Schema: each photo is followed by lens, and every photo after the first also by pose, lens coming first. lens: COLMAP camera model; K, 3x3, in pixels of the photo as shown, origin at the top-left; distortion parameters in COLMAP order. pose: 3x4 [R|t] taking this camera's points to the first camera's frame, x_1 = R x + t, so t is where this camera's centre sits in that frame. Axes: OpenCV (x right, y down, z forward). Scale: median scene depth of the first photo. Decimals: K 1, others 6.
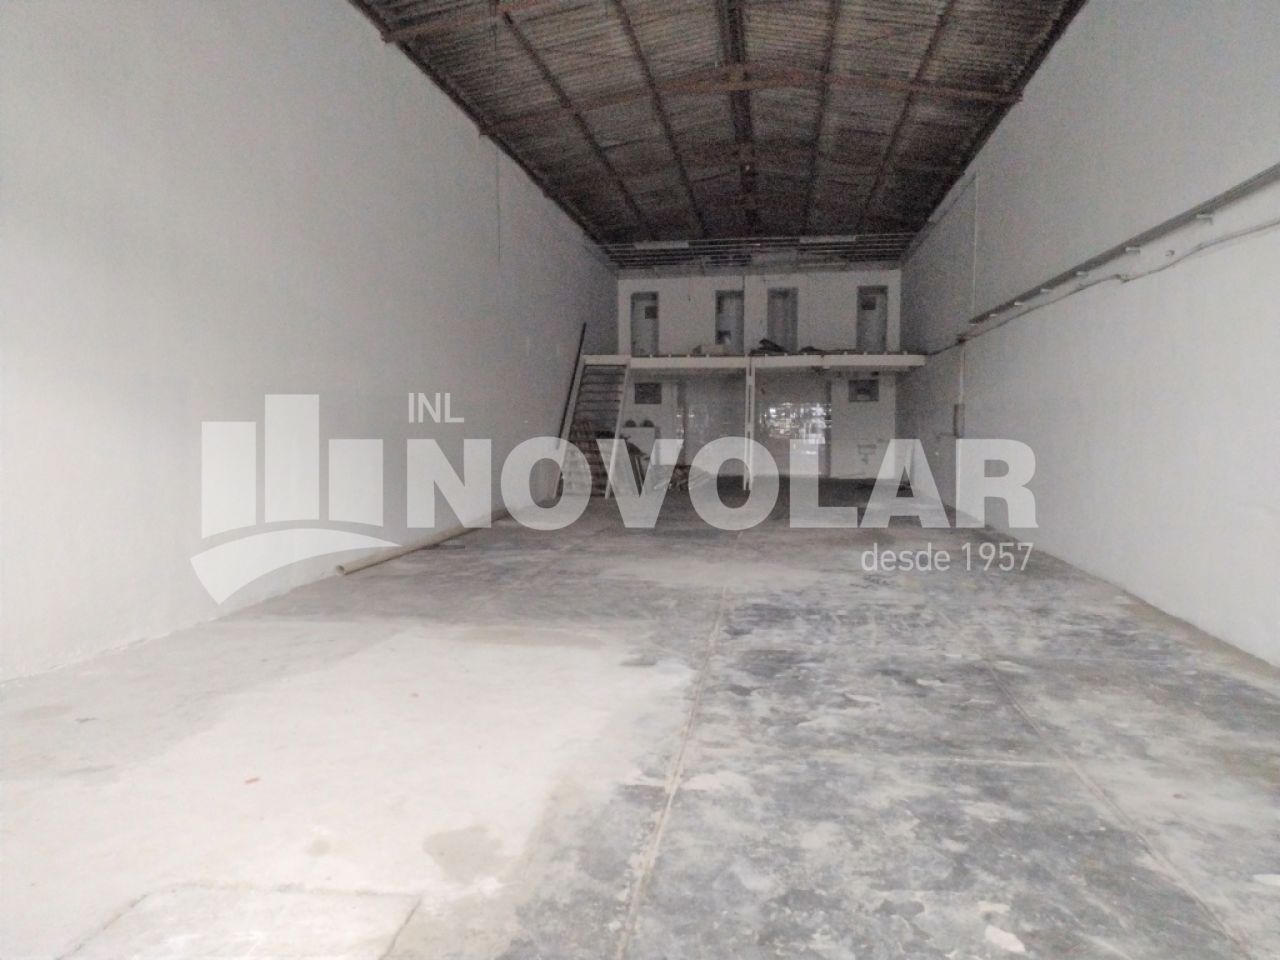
lens RADIAL K [[946.2, 0, 640.0], [0, 946.2, 480.0], [0, 0, 1]] dist [0.081353, -0.104246]
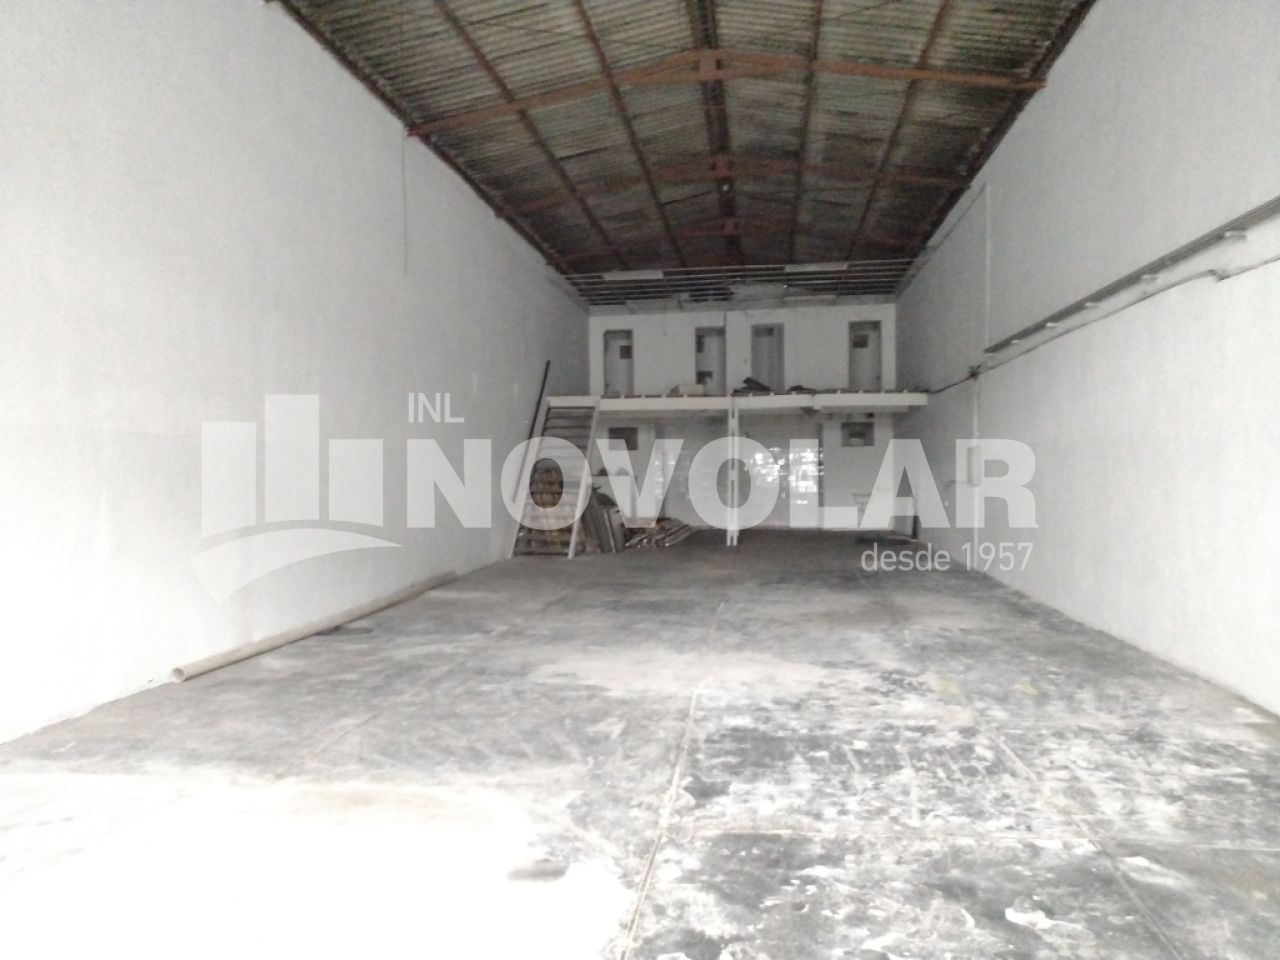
lens RADIAL K [[946.2, 0, 640.0], [0, 946.2, 480.0], [0, 0, 1]] dist [0.081353, -0.104246]
pose [[0.999881, -0.009495, 0.012143, 0.027133], [0.010093, 0.998691, -0.050135, -0.011452], [-0.011651, 0.050252, 0.998669, 0.175510]]
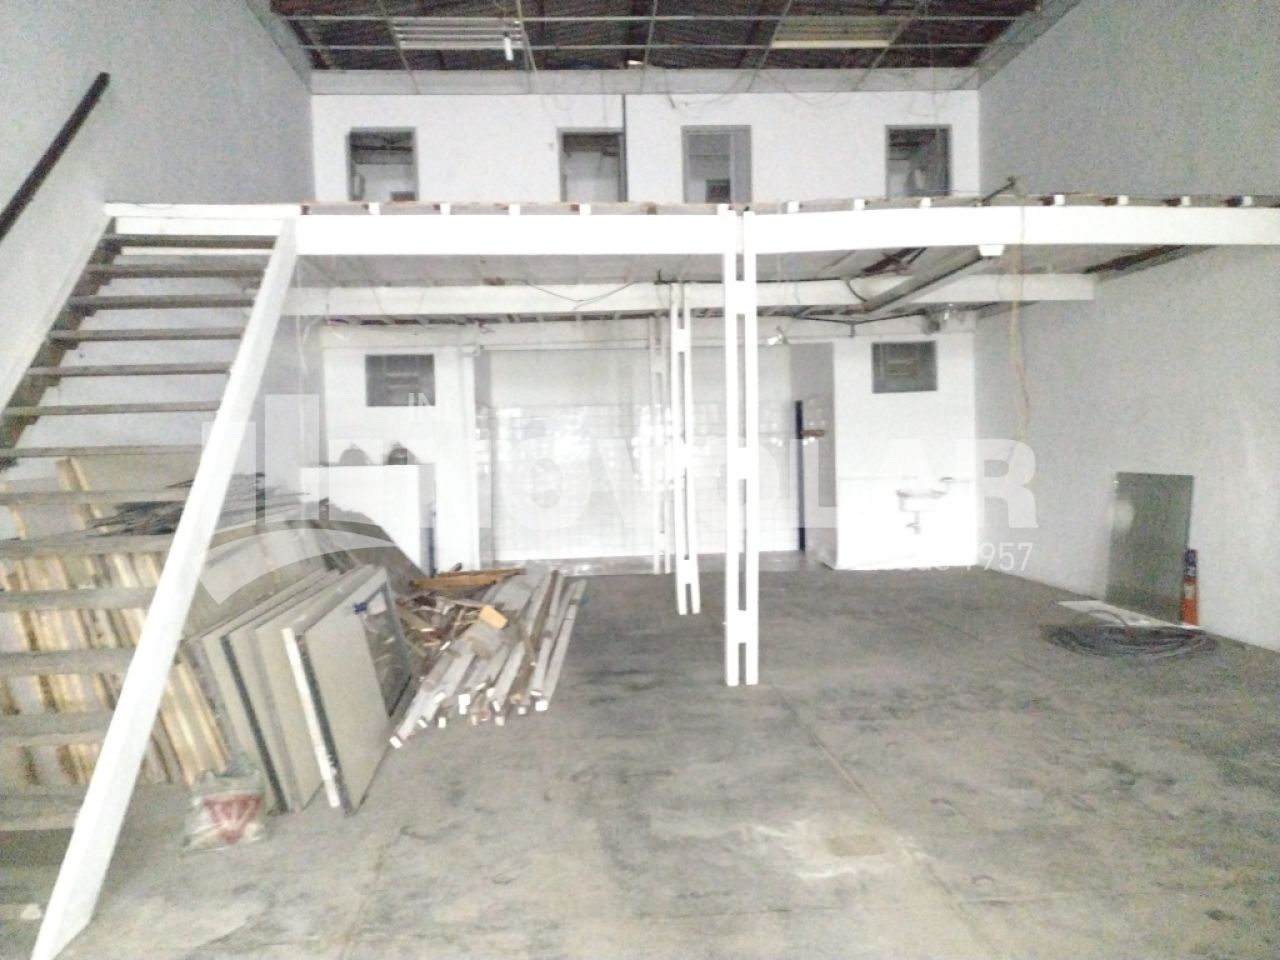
lens RADIAL K [[946.2, 0, 640.0], [0, 946.2, 480.0], [0, 0, 1]] dist [0.081353, -0.104246]
pose [[0.975459, -0.034102, 0.217522, 0.038008], [0.039757, 0.998974, -0.021670, -0.073222], [-0.216560, 0.029786, 0.975815, 1.184506]]
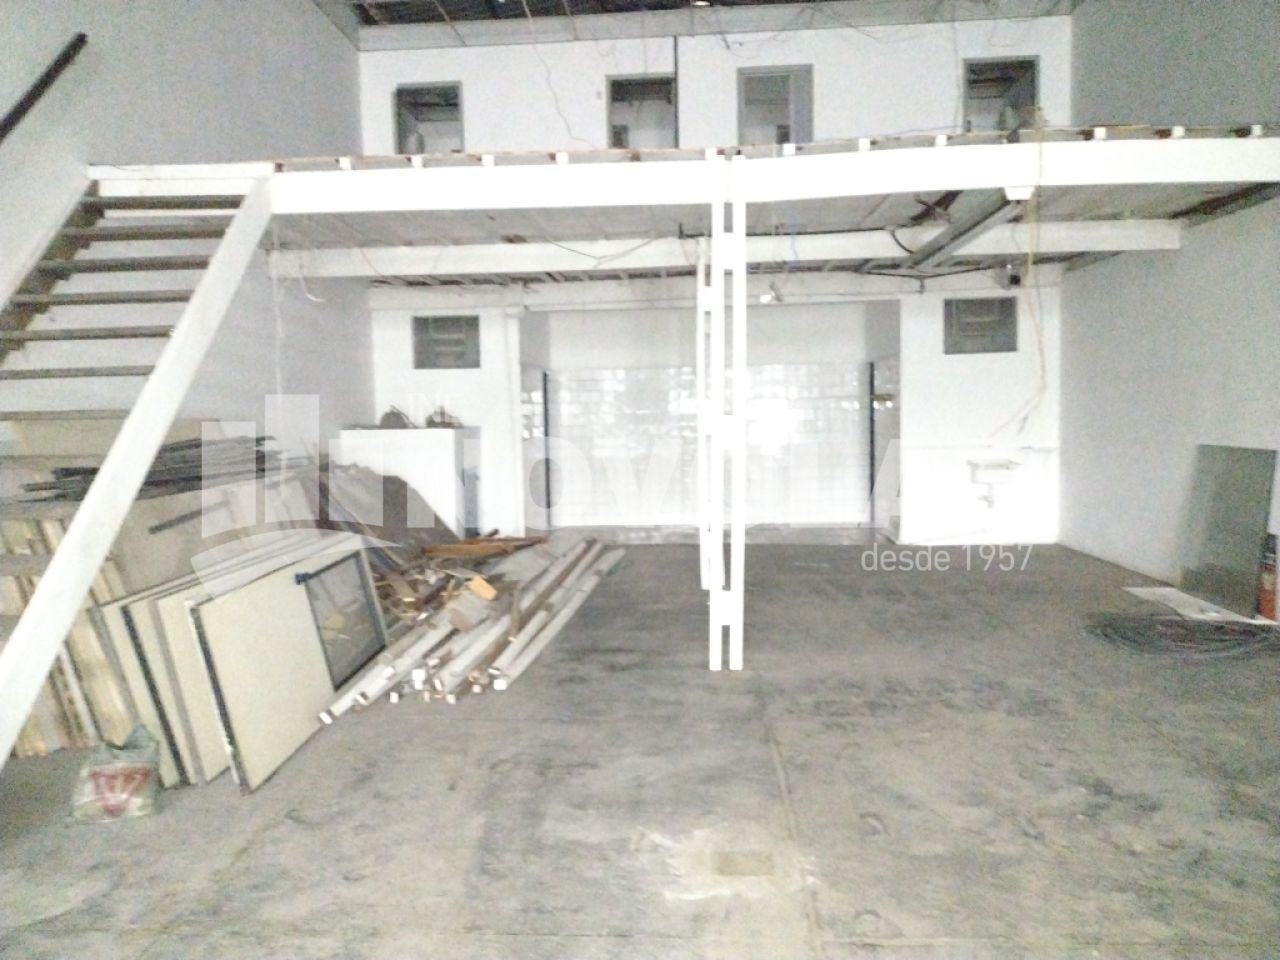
lens RADIAL K [[955.4, 0, 640.0], [0, 955.4, 480.0], [0, 0, 1]] dist [0.065296, -0.087963]
pose [[0.995982, -0.026610, 0.085510, 0.110432], [0.025505, 0.999577, 0.013993, -0.075019], [-0.085846, -0.011756, 0.996239, 1.198458]]
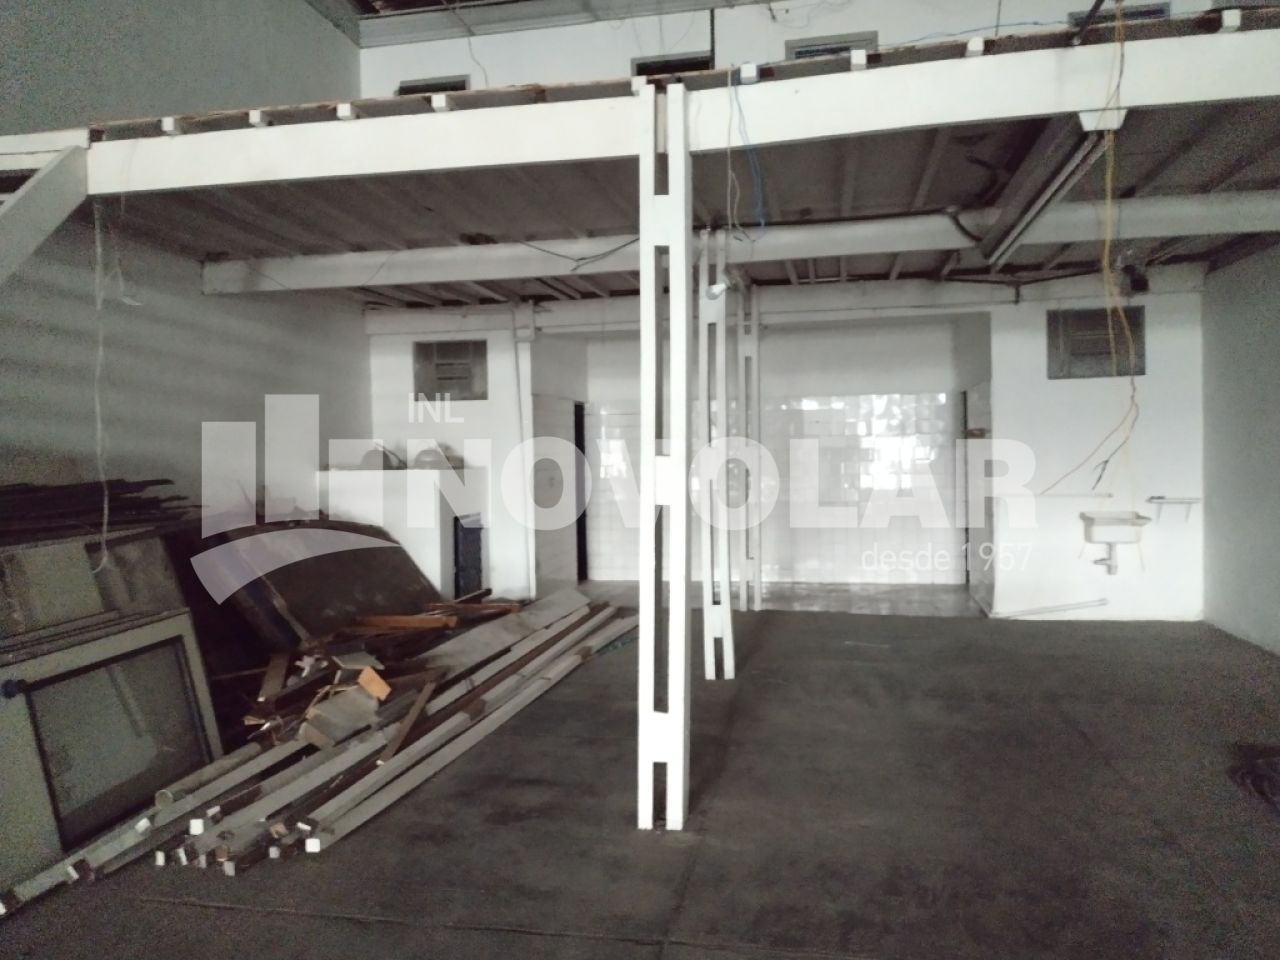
lens RADIAL K [[955.4, 0, 640.0], [0, 955.4, 480.0], [0, 0, 1]] dist [0.065296, -0.087963]
pose [[0.998627, -0.017064, -0.049529, 0.195327], [0.015703, 0.999492, -0.027728, -0.081829], [0.049977, 0.026912, 0.998388, 1.327045]]
